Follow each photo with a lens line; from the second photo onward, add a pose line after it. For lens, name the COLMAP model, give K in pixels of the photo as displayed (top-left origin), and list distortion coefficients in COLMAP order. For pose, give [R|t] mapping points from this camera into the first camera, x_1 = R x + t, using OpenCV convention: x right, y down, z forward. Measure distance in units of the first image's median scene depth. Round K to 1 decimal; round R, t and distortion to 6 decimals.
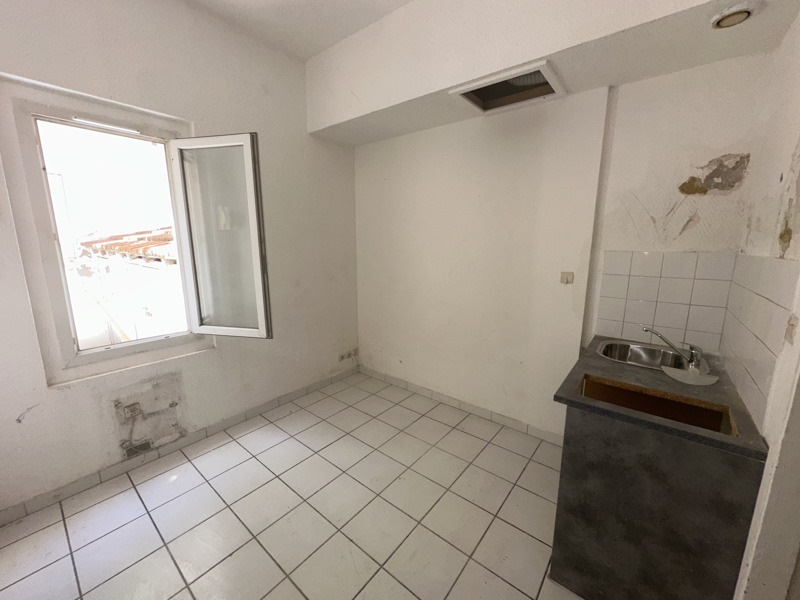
lens RADIAL K [[319.7, 0, 399.2], [0, 319.7, 299.6], [0, 0, 1]] dist [-0.001469, -0.000338]
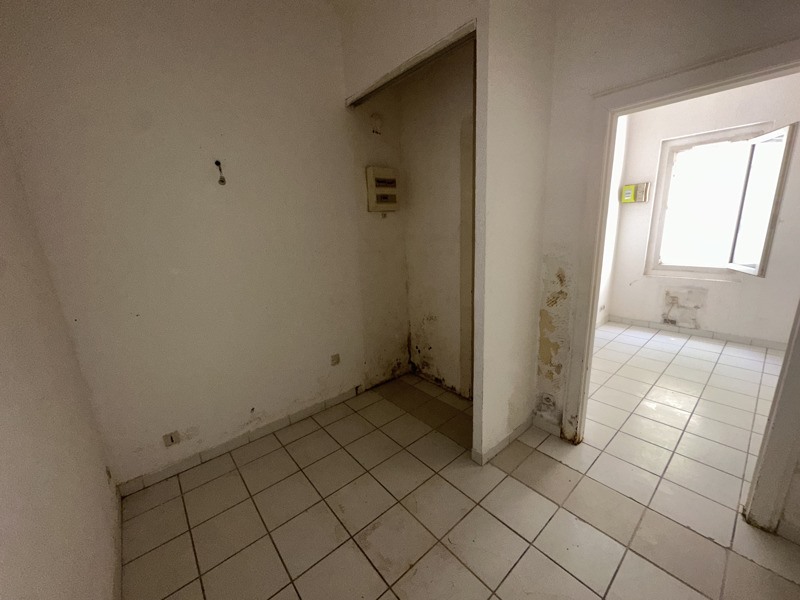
lens RADIAL K [[319.7, 0, 397.1], [0, 319.7, 298.1], [0, 0, 1]] dist [-0.001469, -0.000338]
pose [[-0.185093, 0.233087, -0.954679, 1.269001], [-0.129545, 0.957200, 0.258819, 0.060667], [0.974145, 0.171579, -0.146975, -0.313616]]
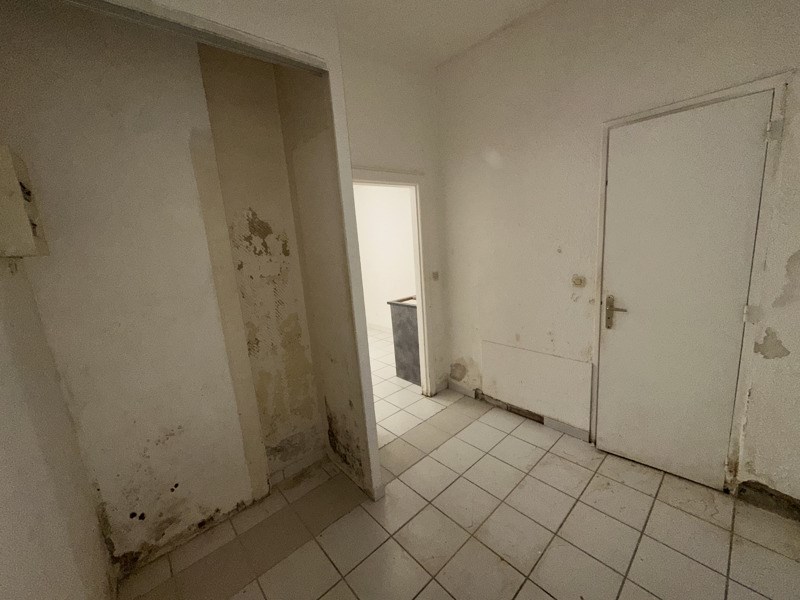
lens RADIAL K [[319.7, 0, 399.5], [0, 319.7, 299.3], [0, 0, 1]] dist [-0.001469, -0.000338]
pose [[0.984940, -0.048821, -0.165858, 0.656857], [0.050051, 0.998741, 0.003241, 0.169684], [0.165491, -0.011493, 0.986144, -1.053562]]
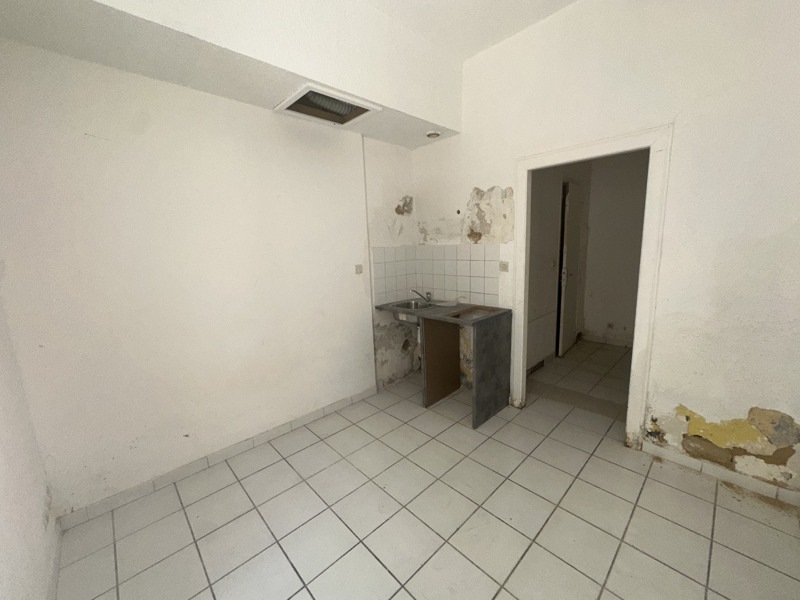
lens RADIAL K [[319.7, 0, 401.2], [0, 319.7, 299.2], [0, 0, 1]] dist [-0.001469, -0.000338]
pose [[0.129018, -0.175488, 0.975991, -0.799515], [0.214926, 0.965770, 0.145239, -0.107401], [-0.968071, 0.191028, 0.162319, 0.670563]]
